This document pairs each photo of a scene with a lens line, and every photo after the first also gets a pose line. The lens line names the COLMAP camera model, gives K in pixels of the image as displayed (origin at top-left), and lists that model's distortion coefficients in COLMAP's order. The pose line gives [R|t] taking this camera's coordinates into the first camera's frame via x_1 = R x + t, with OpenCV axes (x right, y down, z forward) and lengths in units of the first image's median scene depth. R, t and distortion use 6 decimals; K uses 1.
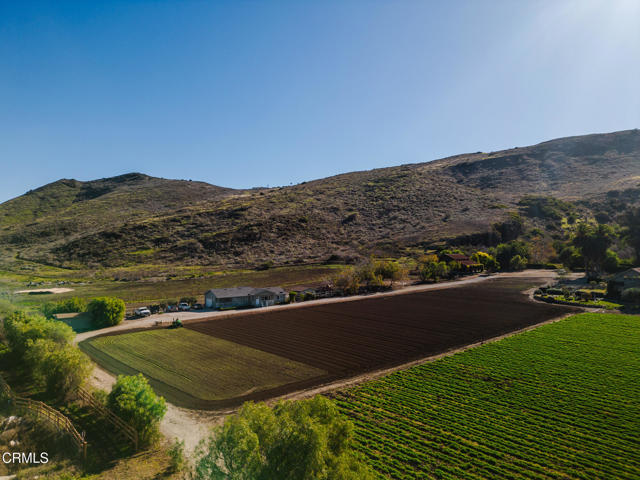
lens RADIAL K [[445.7, 0, 320.0], [0, 445.7, 240.0], [0, 0, 1]] dist [0.090776, -0.087560]
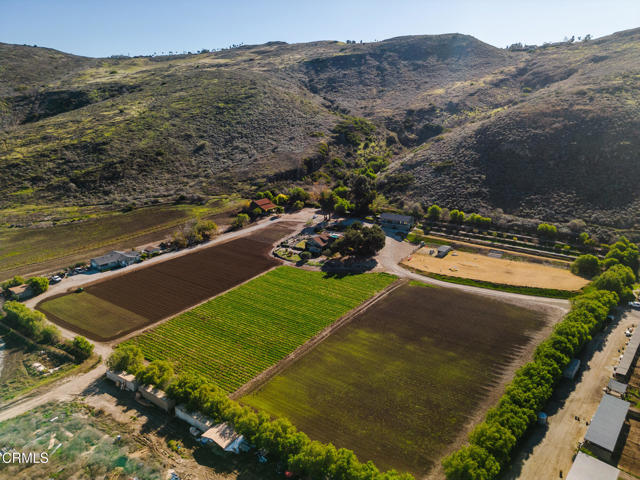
lens RADIAL K [[445.7, 0, 320.0], [0, 445.7, 240.0], [0, 0, 1]] dist [0.090776, -0.087560]
pose [[0.969683, -0.062379, 0.236270, 0.089923], [-0.015399, 0.949350, 0.313842, -0.234342], [-0.243880, -0.307966, 0.919608, -0.370531]]
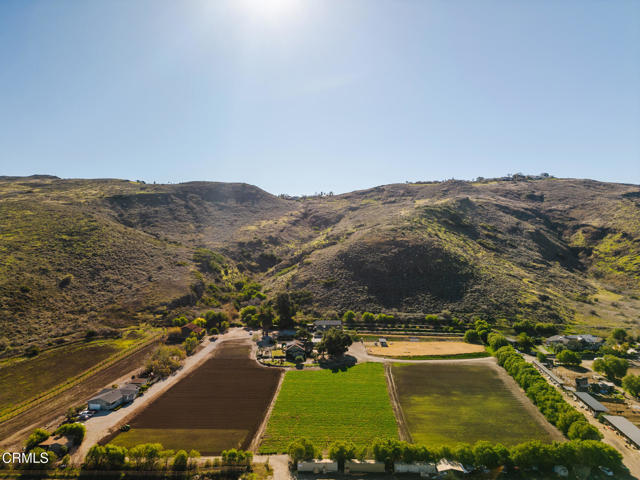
lens RADIAL K [[445.7, 0, 320.0], [0, 445.7, 240.0], [0, 0, 1]] dist [0.090776, -0.087560]
pose [[0.679080, 0.009327, 0.734005, -0.388375], [-0.025444, 0.999617, 0.010839, -0.208377], [-0.733624, -0.026037, 0.679057, -0.275922]]
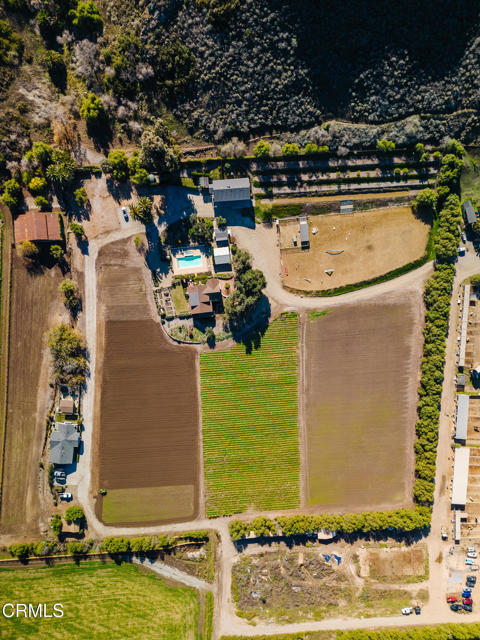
lens RADIAL K [[445.7, 0, 240.0], [0, 445.7, 320.0], [0, 0, 1]] dist [0.090776, -0.087560]
pose [[0.614908, -0.788582, 0.005128, 0.304096], [-0.041125, -0.025573, 0.998827, -0.796246], [-0.787525, -0.614398, -0.048156, 0.376764]]
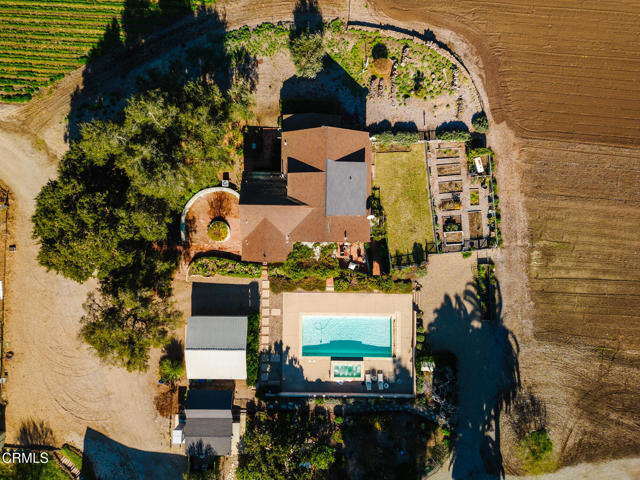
lens RADIAL K [[445.7, 0, 320.0], [0, 445.7, 240.0], [0, 0, 1]] dist [0.090776, -0.087560]
pose [[-0.712162, 0.701354, 0.030460, 0.305722], [0.035379, -0.007478, 0.999346, -0.170978], [0.701123, 0.712774, -0.019488, 0.438731]]
